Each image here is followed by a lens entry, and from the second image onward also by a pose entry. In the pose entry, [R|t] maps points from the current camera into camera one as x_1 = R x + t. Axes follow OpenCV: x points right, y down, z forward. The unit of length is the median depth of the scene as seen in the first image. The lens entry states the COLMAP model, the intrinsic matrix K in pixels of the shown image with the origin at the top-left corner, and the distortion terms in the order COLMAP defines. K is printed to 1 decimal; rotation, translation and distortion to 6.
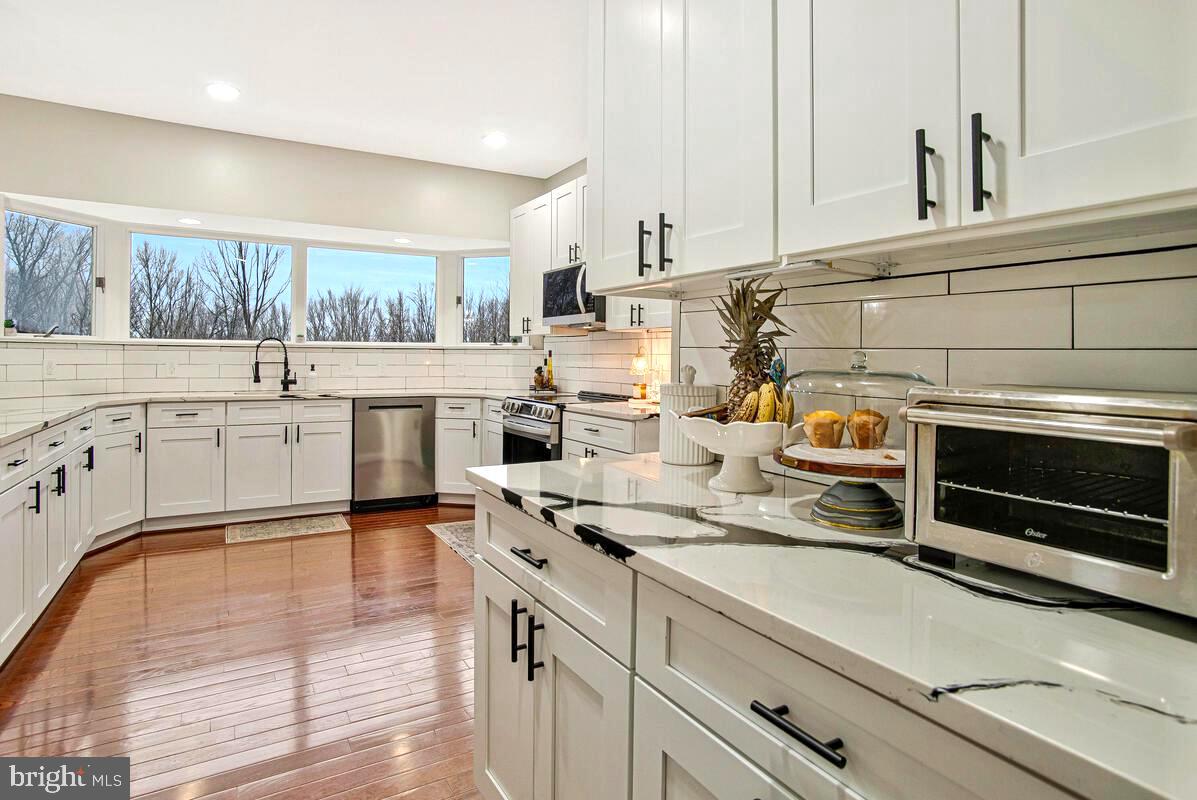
lens RADIAL K [[621.9, 0, 588.9], [0, 621.9, 360.9], [0, 0, 1]] dist [-0.029657, 0.013921]
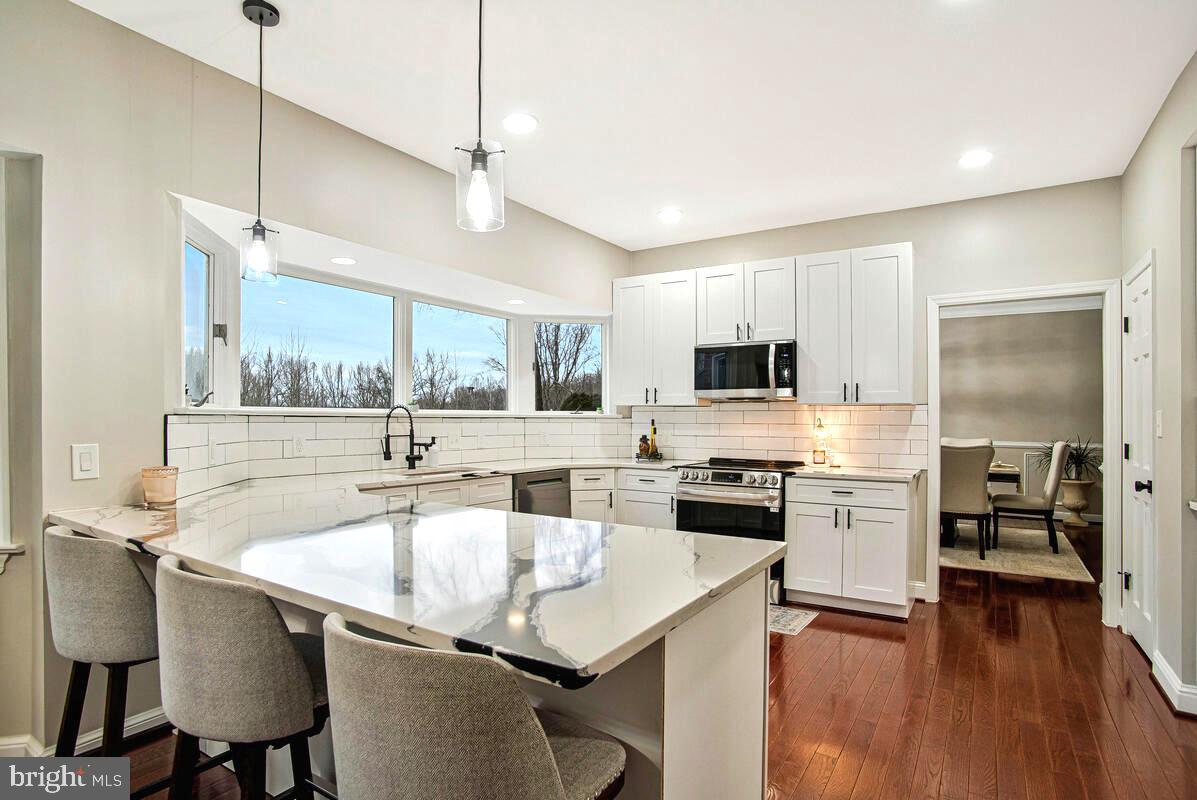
lens RADIAL K [[621.9, 0, 594.5], [0, 621.9, 410.2], [0, 0, 1]] dist [-0.029657, 0.013921]
pose [[0.894132, 0.003571, 0.447789, -0.662605], [0.004505, 0.999846, -0.016970, -0.016563], [-0.447781, 0.017191, 0.893978, 0.127096]]
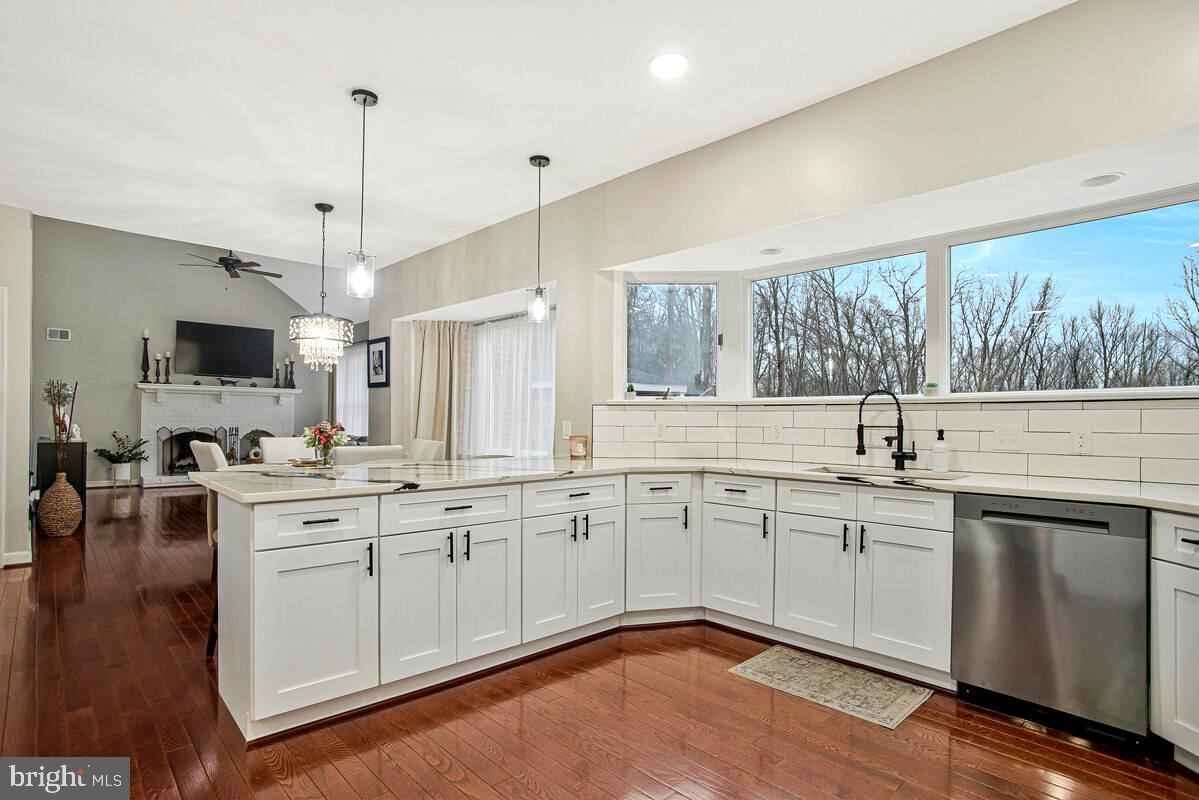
lens RADIAL K [[623.0, 0, 605.9], [0, 623.0, 412.3], [0, 0, 1]] dist [-0.029657, 0.013921]
pose [[0.237542, -0.014968, -0.971262, 0.081199], [-0.004777, 0.999851, -0.016577, -0.000190], [0.971366, 0.008577, 0.237435, 0.548654]]
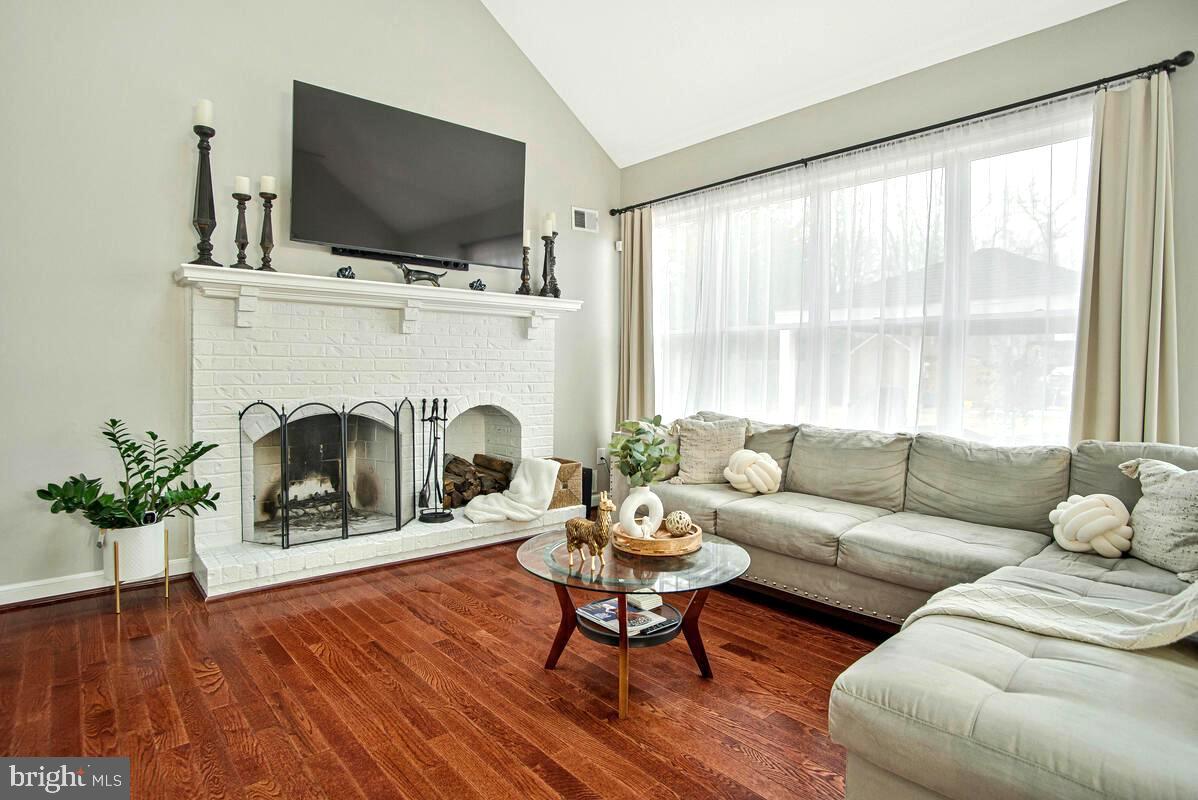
lens RADIAL K [[622.4, 0, 608.6], [0, 622.4, 378.2], [0, 0, 1]] dist [-0.029657, 0.013921]
pose [[0.193627, 0.015339, -0.980955, -1.422639], [-0.006736, 0.999875, 0.014305, -0.014948], [0.981052, 0.003837, 0.193706, -0.108228]]
